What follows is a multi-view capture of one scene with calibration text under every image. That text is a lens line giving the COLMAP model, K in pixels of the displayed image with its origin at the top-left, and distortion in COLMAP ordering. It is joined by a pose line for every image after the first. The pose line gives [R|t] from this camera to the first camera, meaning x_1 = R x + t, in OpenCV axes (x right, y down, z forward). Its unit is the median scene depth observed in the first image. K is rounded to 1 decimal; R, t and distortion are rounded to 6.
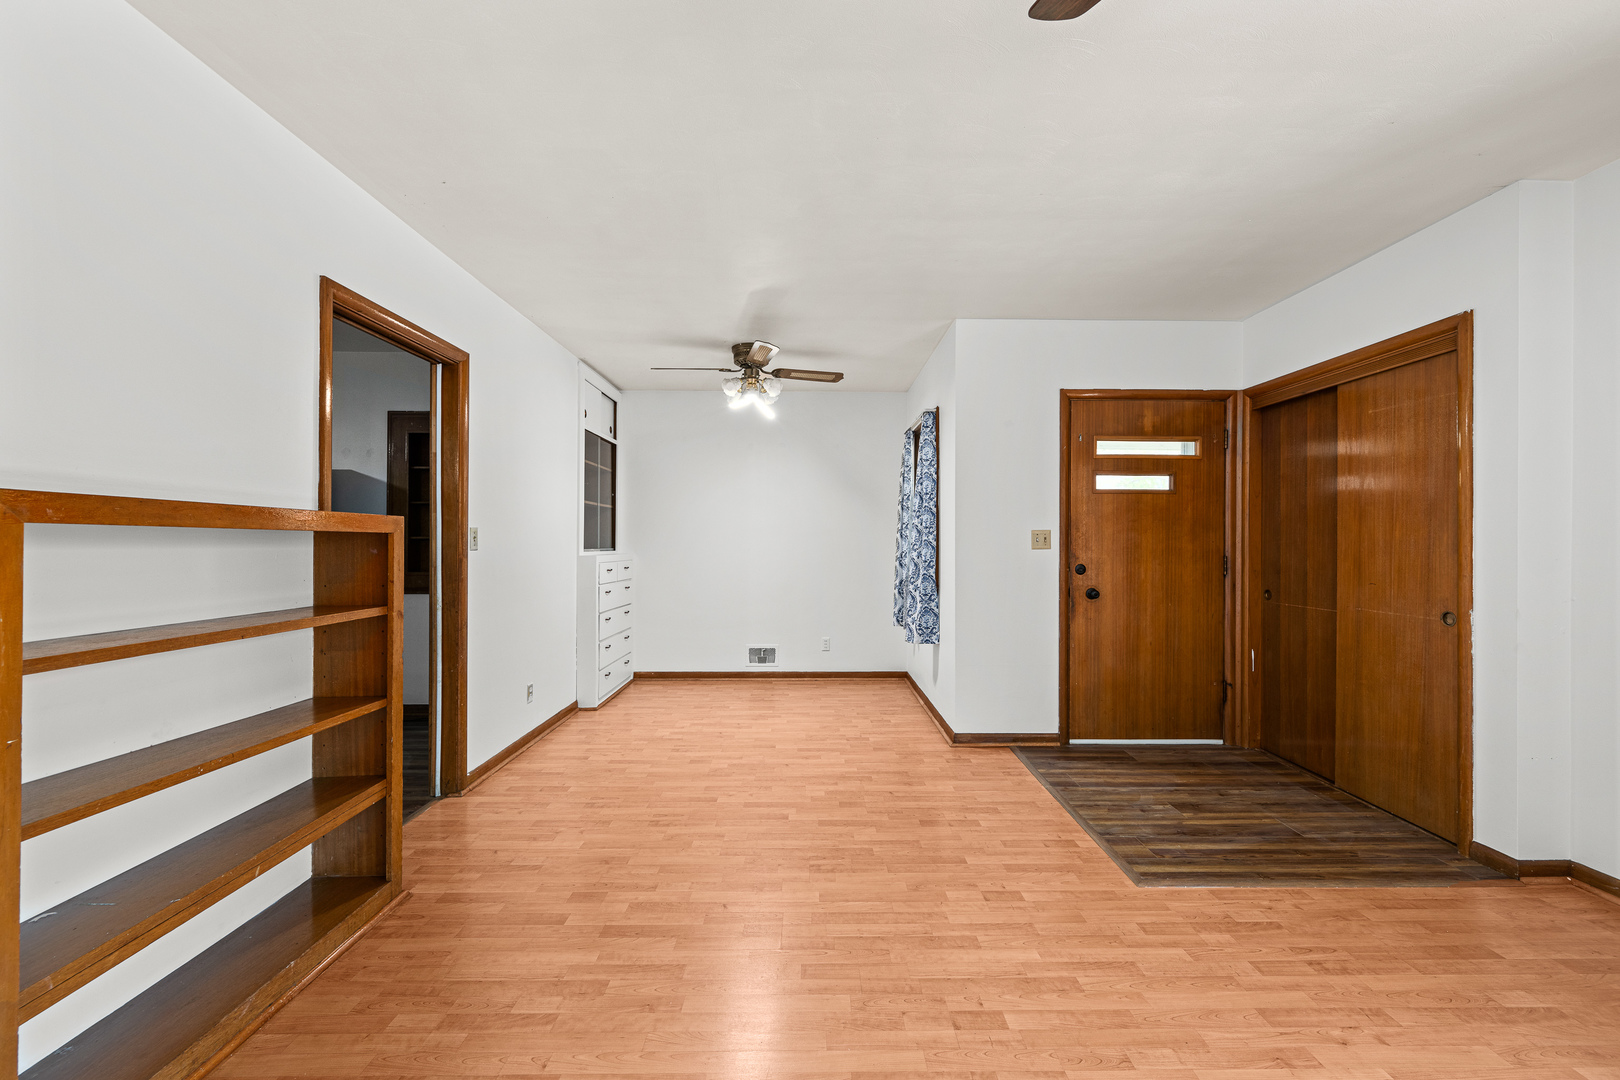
lens RADIAL K [[639.2, 0, 818.4], [0, 639.2, 535.2], [0, 0, 1]] dist [0.004543, 0.000478]
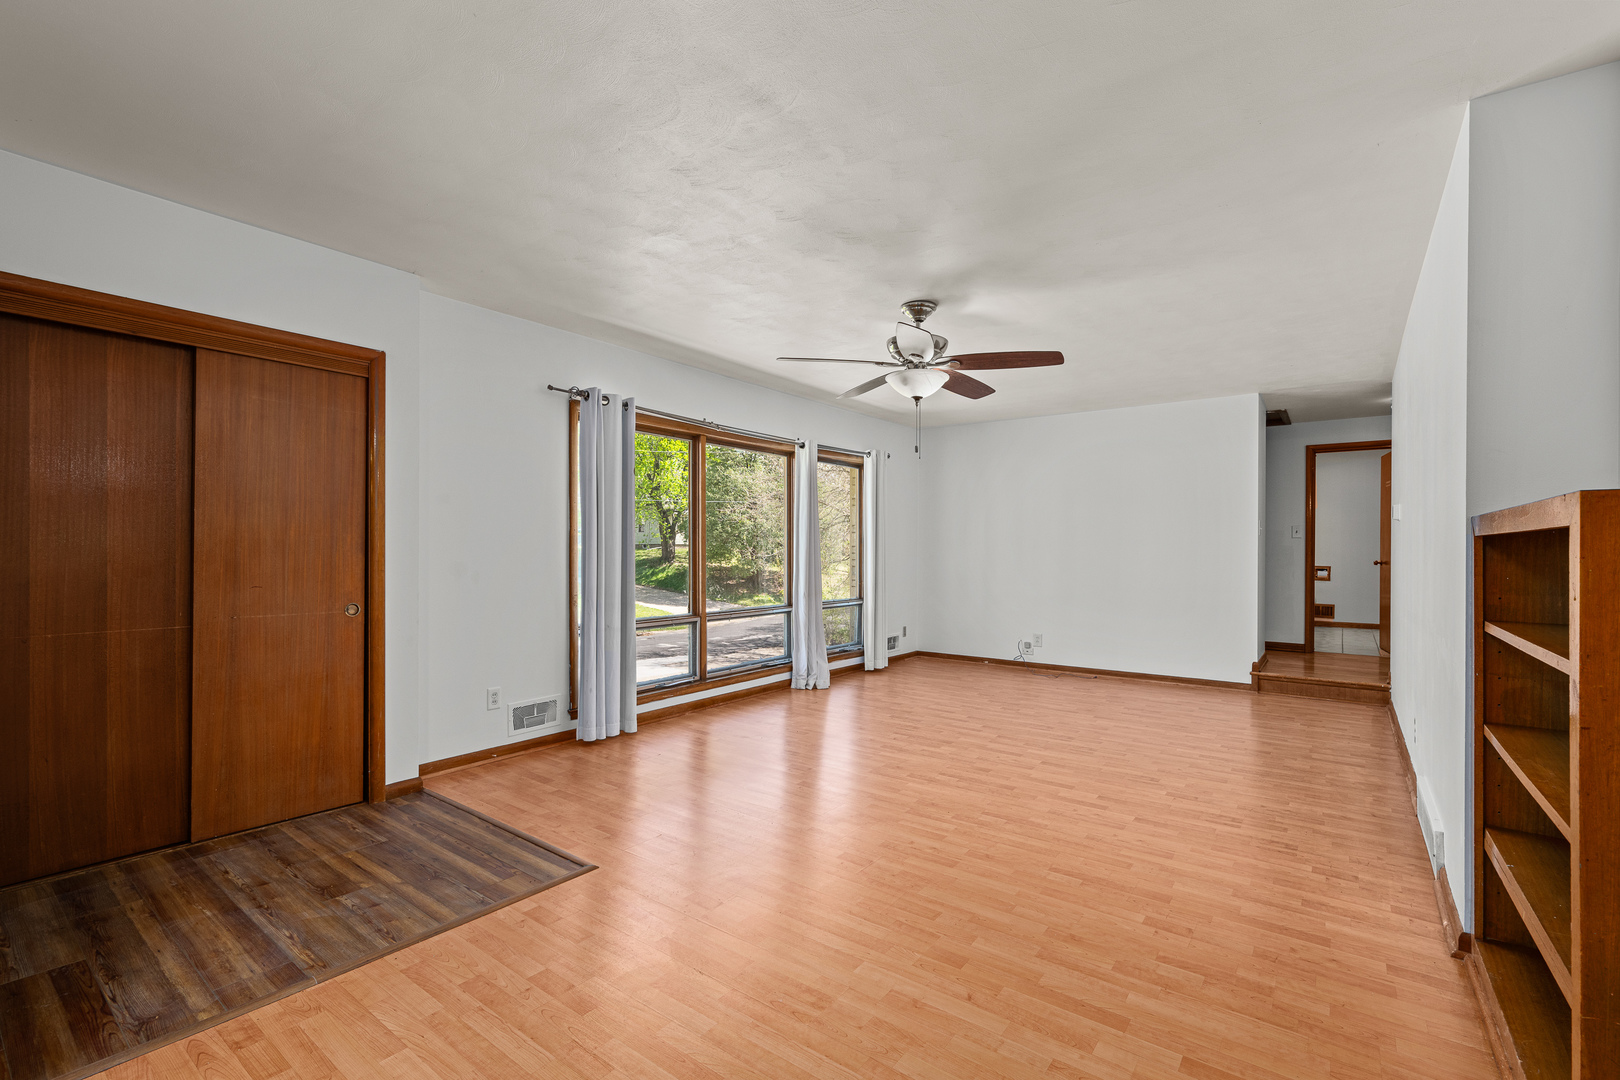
lens RADIAL K [[719.0, 0, 813.8], [0, 719.0, 552.3], [0, 0, 1]] dist [-0.001190, -0.000205]
pose [[-0.795785, -0.006157, 0.605548, -0.397355], [-0.013232, 0.999886, -0.007223, 0.024321], [-0.605434, -0.013761, -0.795776, 1.376999]]
